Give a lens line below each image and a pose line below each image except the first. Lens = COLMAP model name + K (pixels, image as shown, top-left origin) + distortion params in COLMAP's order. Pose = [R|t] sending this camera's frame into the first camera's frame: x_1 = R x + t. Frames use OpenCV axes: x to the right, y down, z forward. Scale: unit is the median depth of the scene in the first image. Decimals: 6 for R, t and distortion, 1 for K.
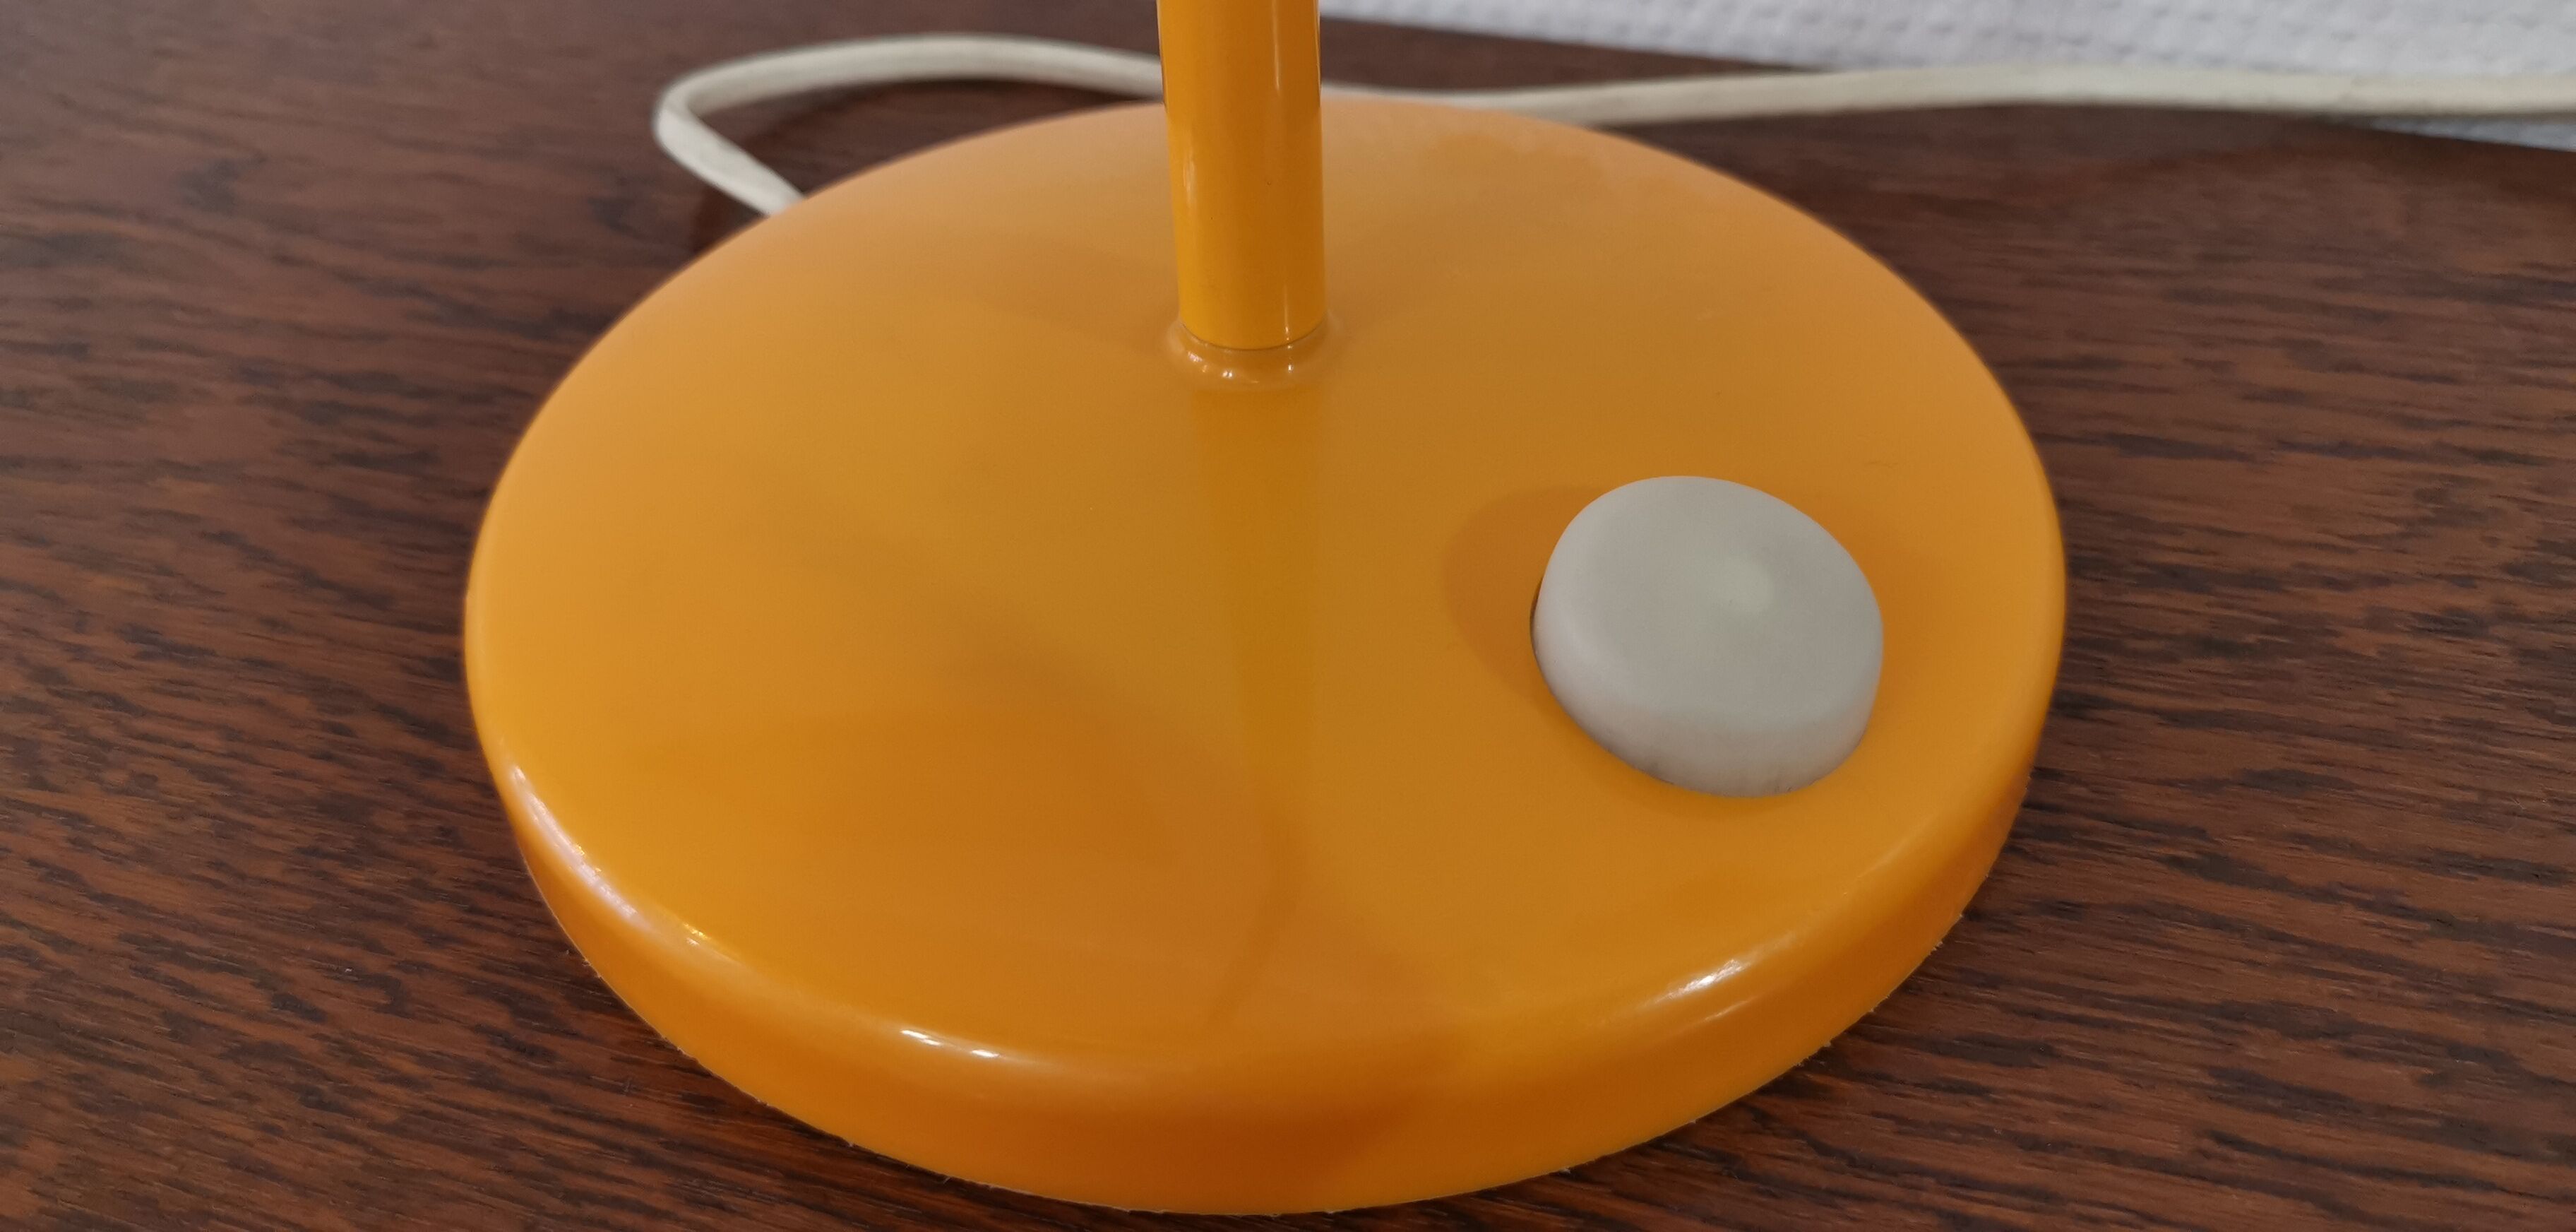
lens RADIAL K [[1996.5, 0, 1278.7], [0, 1996.5, 606.8], [0, 0, 1]] dist [0.033481, -0.063851]
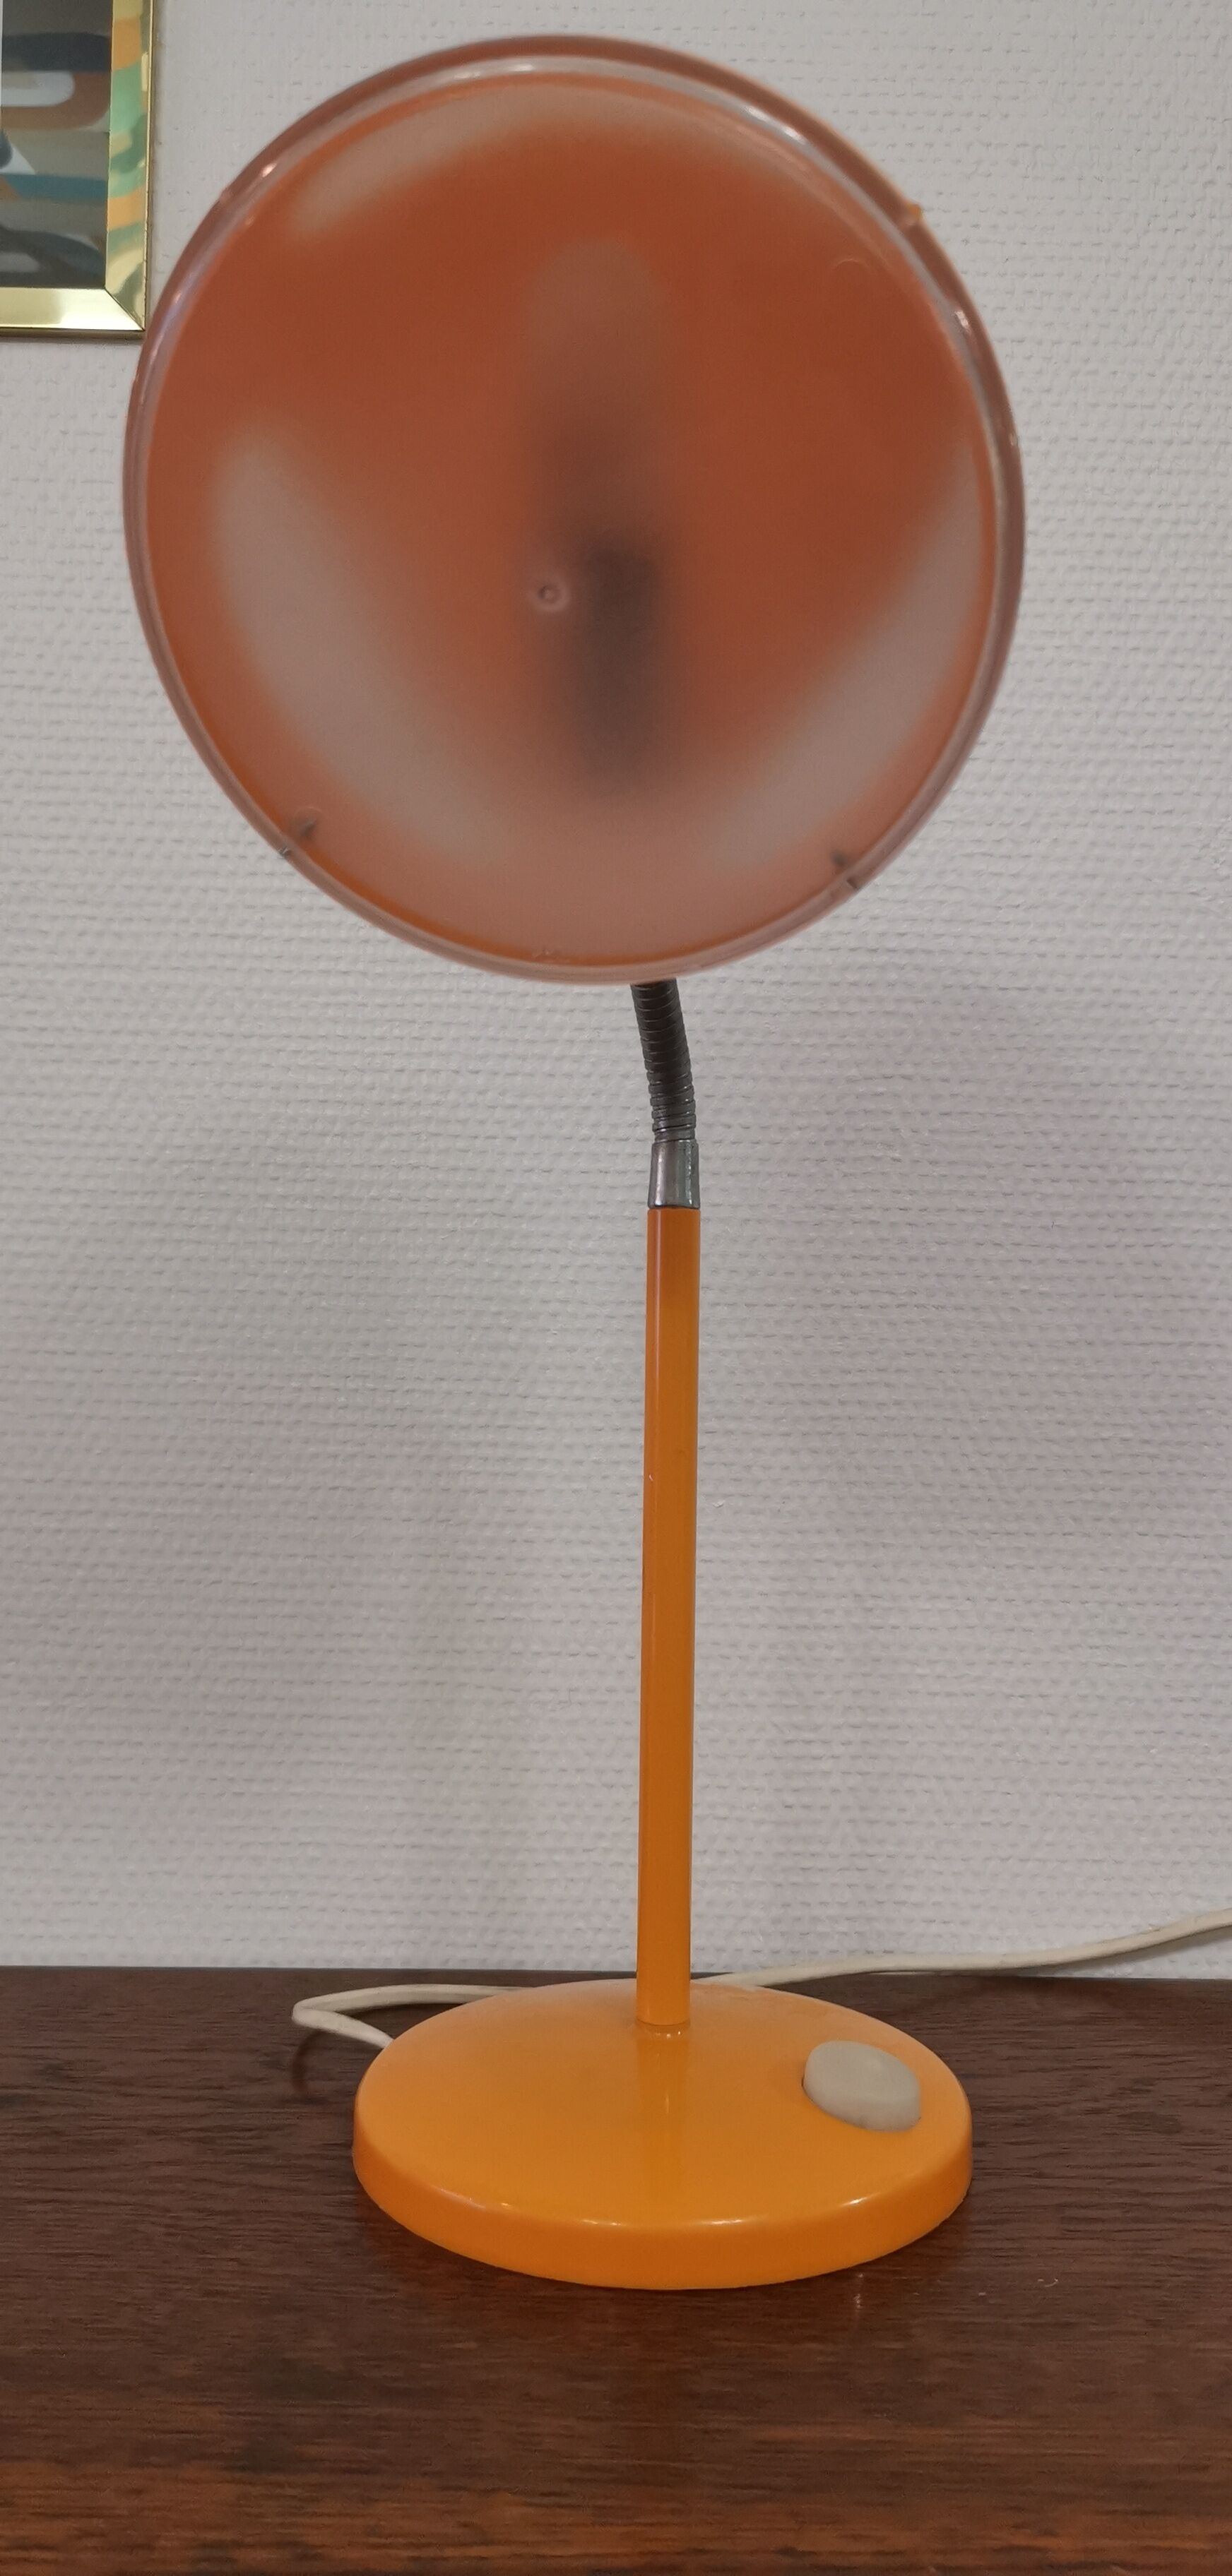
lens RADIAL K [[1996.5, 0, 622.4], [0, 1996.5, 1264.7], [0, 0, 1]] dist [0.033481, -0.063851]
pose [[0.948136, 0.037394, 0.315658, -0.869517], [0.181780, 0.750856, -0.634958, 0.725855], [-0.260757, 0.659407, 0.705116, -1.417476]]
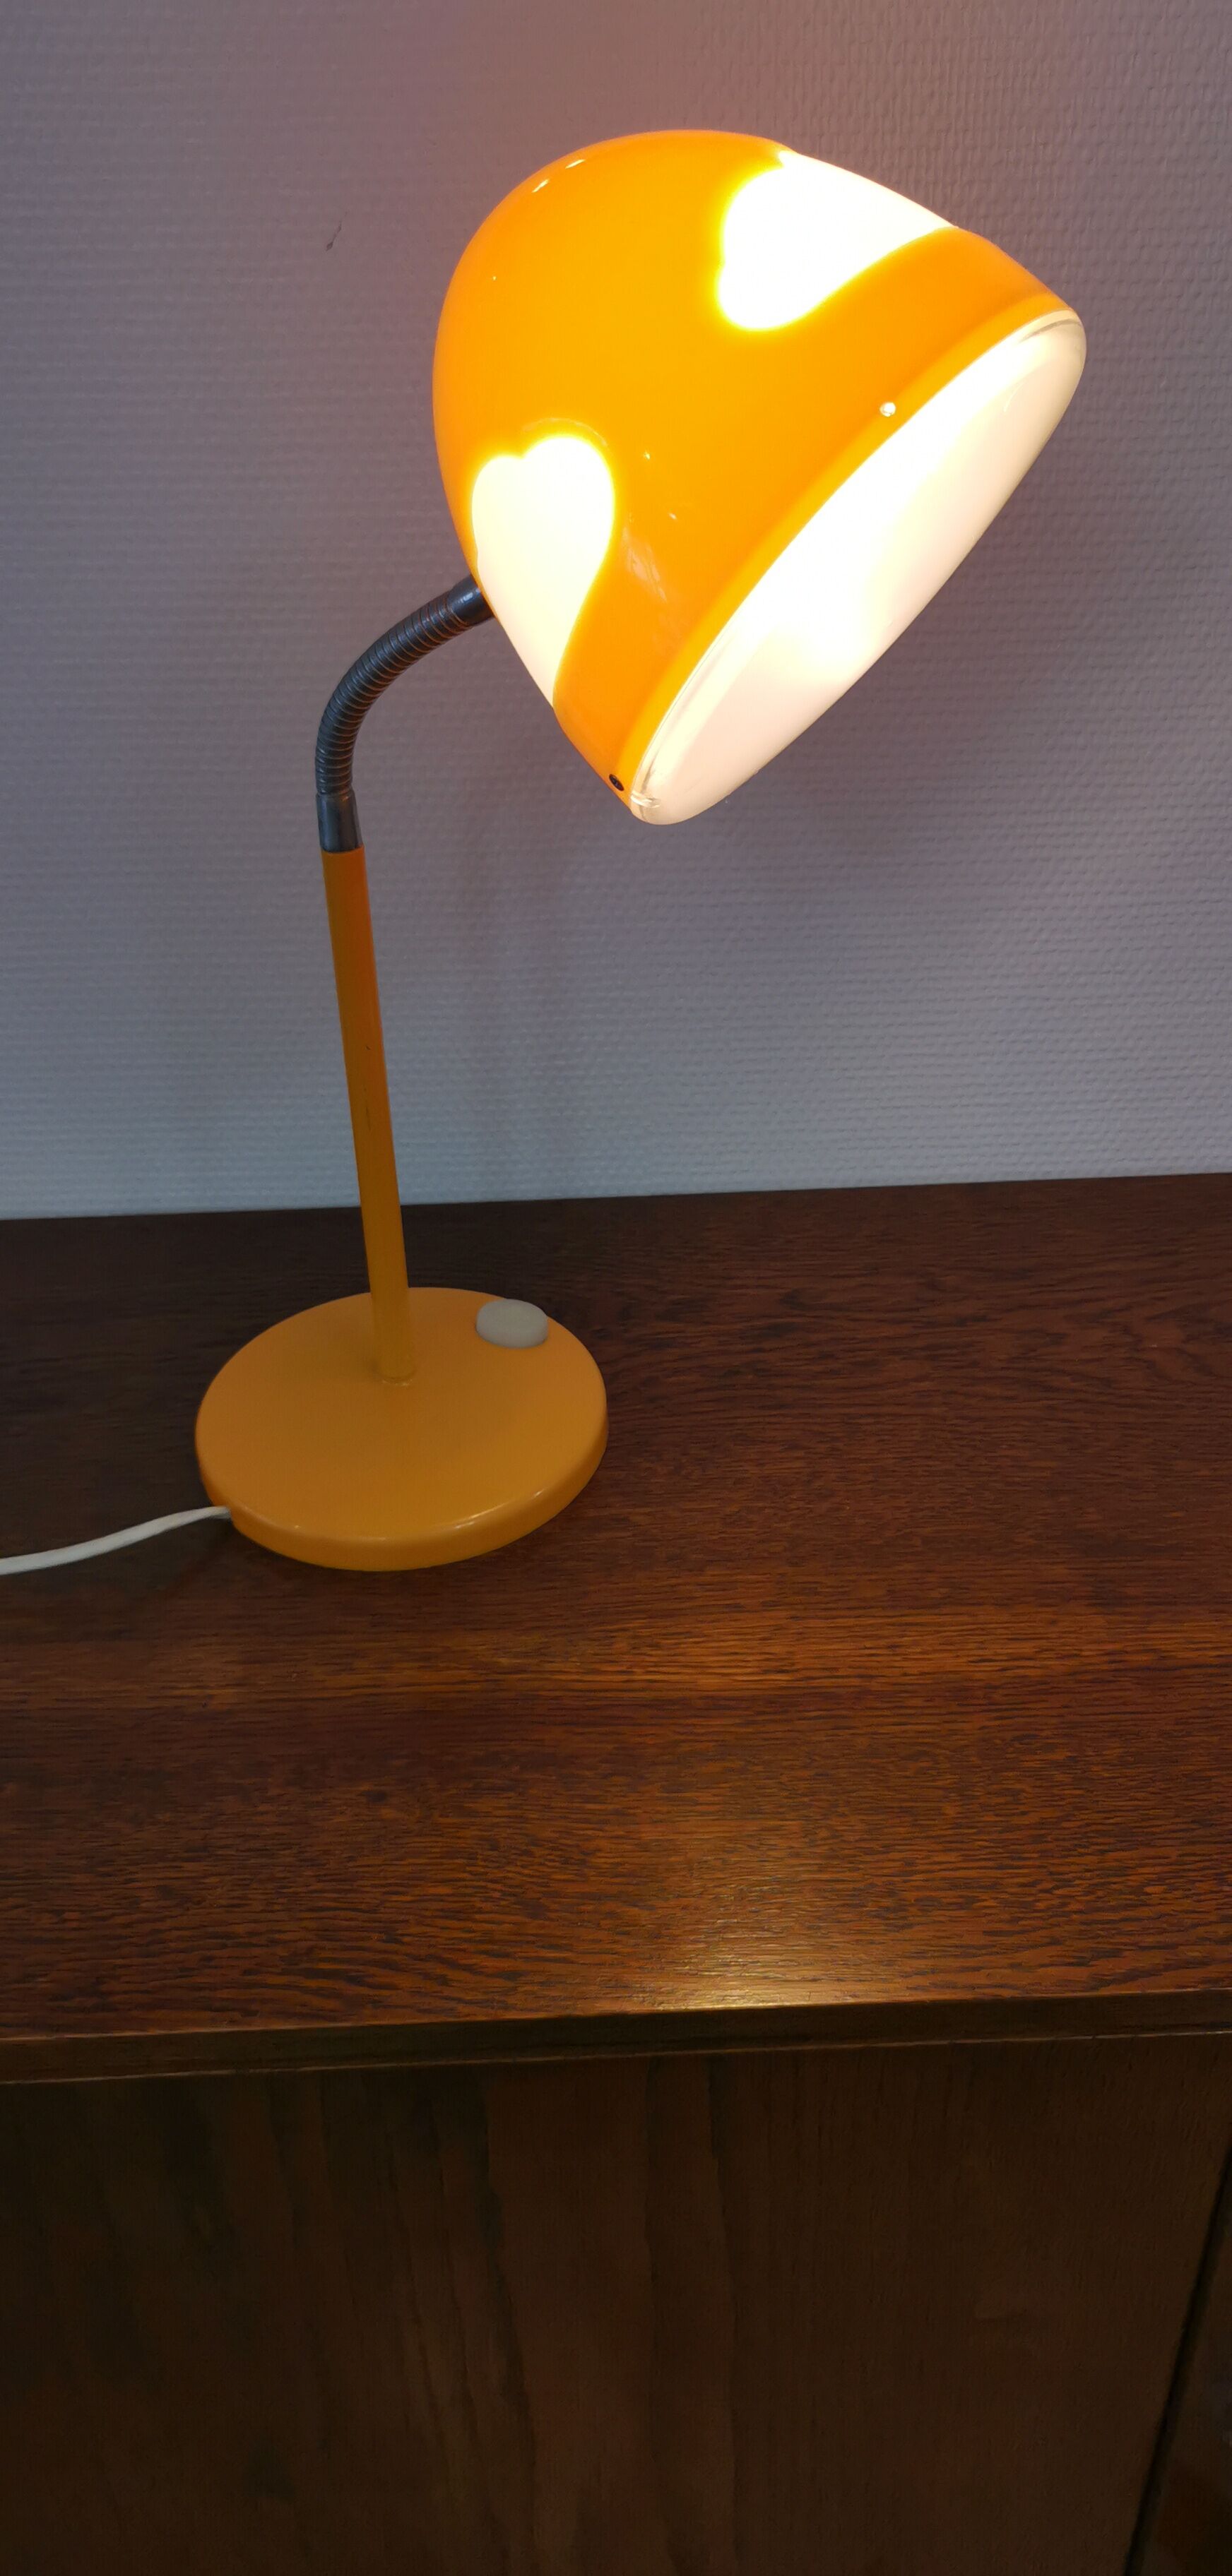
lens RADIAL K [[1996.5, 0, 622.0], [0, 1996.5, 1293.3], [0, 0, 1]] dist [0.033481, -0.063851]
pose [[0.943361, -0.195680, 0.267916, -2.083505], [0.224904, 0.970855, -0.082820, -0.043587], [-0.243901, 0.138384, 0.959876, -2.393231]]
